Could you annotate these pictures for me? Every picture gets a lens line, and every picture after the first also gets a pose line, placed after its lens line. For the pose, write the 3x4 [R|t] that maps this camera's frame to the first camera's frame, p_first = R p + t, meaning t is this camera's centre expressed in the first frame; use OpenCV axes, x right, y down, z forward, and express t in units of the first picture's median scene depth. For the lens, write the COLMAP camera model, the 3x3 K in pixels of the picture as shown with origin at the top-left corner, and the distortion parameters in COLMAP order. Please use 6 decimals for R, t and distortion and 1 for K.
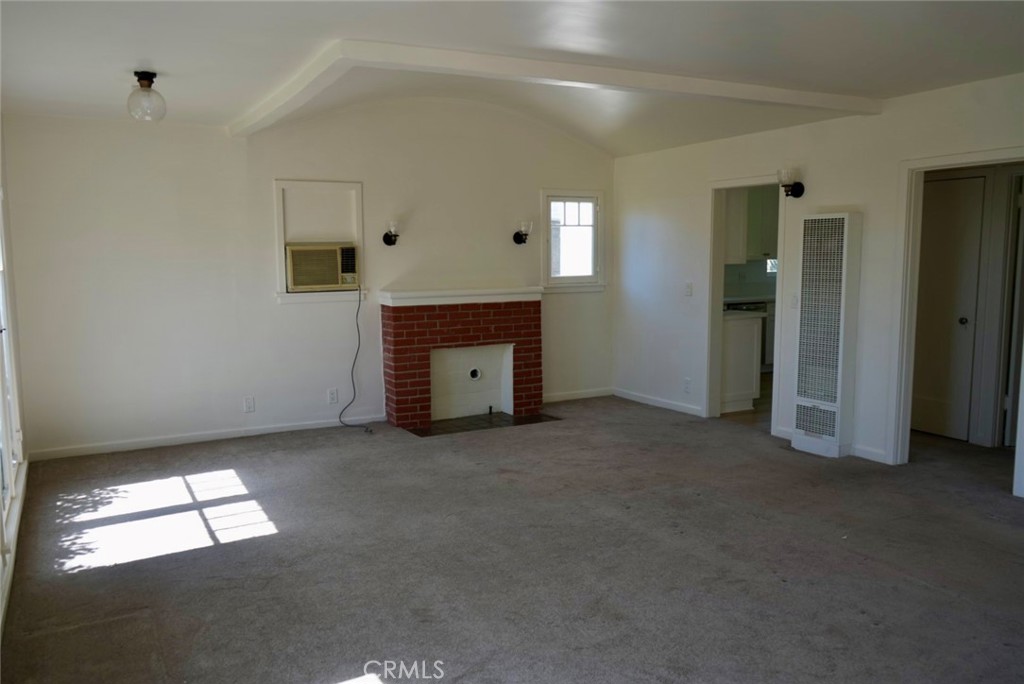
lens RADIAL K [[823.7, 0, 512.0], [0, 823.7, 342.0], [0, 0, 1]] dist [-0.010749, 0.002602]
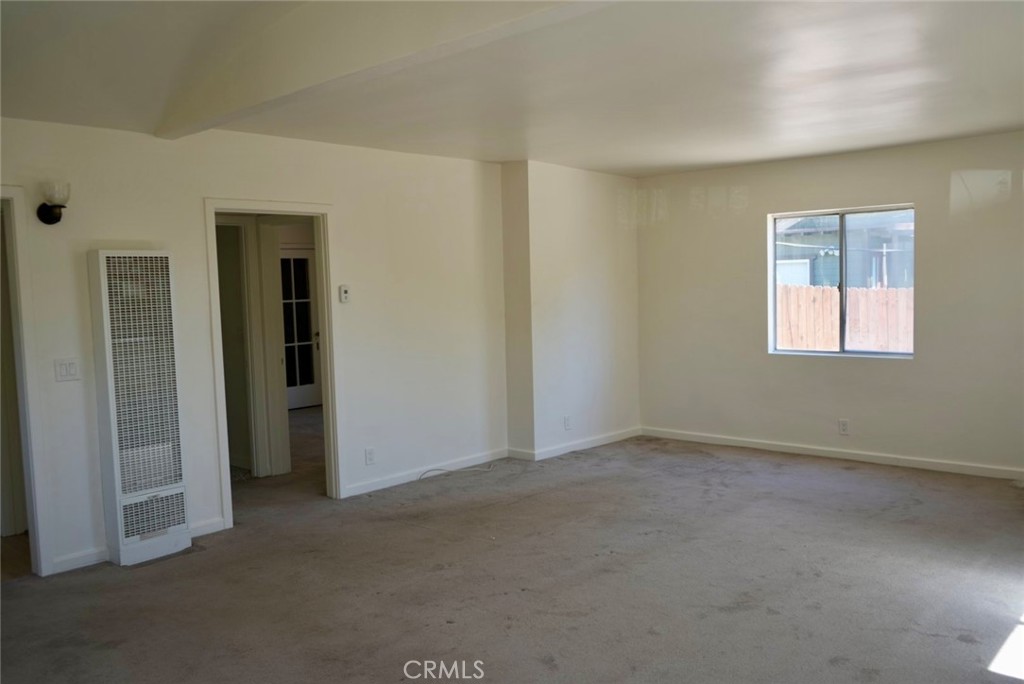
lens RADIAL K [[823.7, 0, 512.0], [0, 823.7, 342.0], [0, 0, 1]] dist [-0.010749, 0.002602]
pose [[-0.320218, -0.051173, 0.945961, -0.465909], [0.138958, 0.985202, 0.100334, -0.096643], [-0.937097, 0.163578, -0.308369, 0.899749]]
